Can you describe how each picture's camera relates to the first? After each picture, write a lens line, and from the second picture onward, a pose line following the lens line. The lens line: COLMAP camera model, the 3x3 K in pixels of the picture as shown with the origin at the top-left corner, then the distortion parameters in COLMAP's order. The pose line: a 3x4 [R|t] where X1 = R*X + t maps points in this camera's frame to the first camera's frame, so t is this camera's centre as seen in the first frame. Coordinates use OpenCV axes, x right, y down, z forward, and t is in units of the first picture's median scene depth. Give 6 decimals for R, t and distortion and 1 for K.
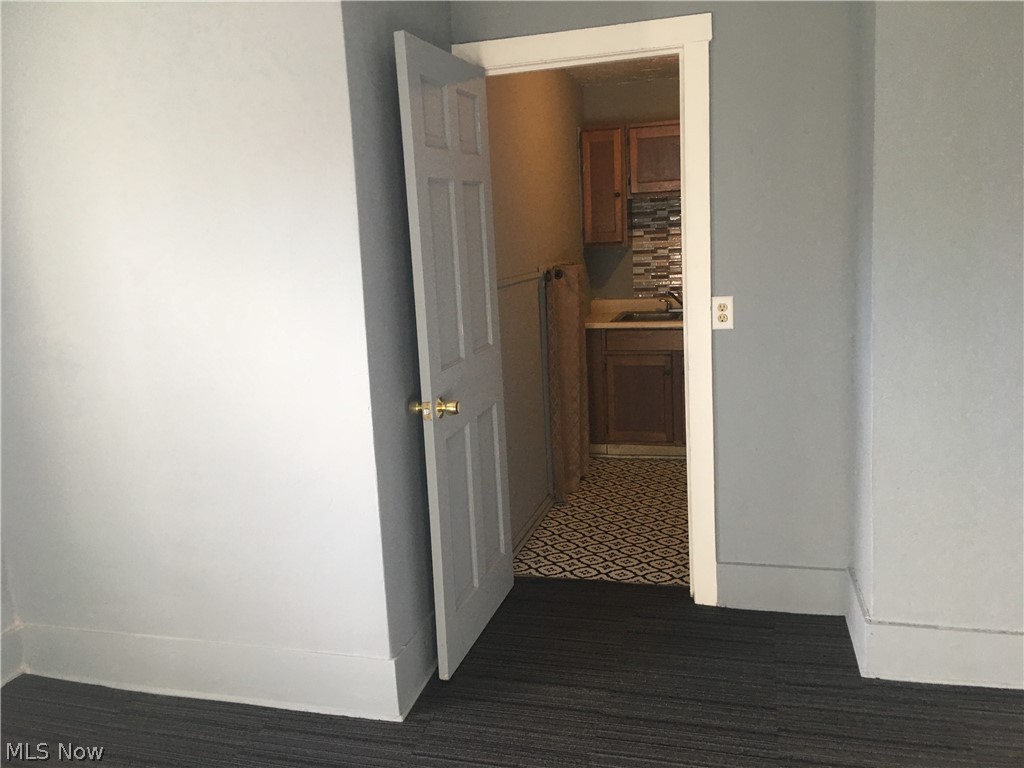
lens RADIAL K [[860.6, 0, 511.4], [0, 860.6, 375.8], [0, 0, 1]] dist [0.067932, -0.075008]
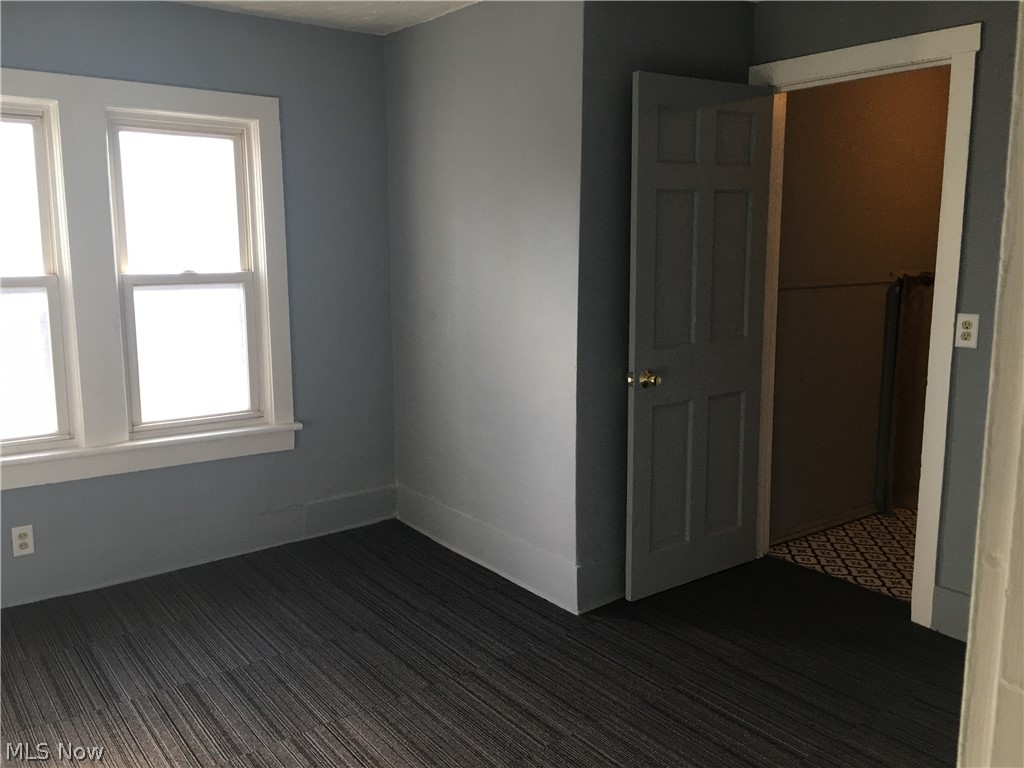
lens RADIAL K [[860.6, 0, 505.4], [0, 860.6, 388.0], [0, 0, 1]] dist [0.067932, -0.075008]
pose [[0.806367, 0.153484, -0.571152, 0.395280], [-0.137148, 0.987941, 0.071858, -0.008670], [0.575293, 0.020388, 0.817693, -0.094381]]
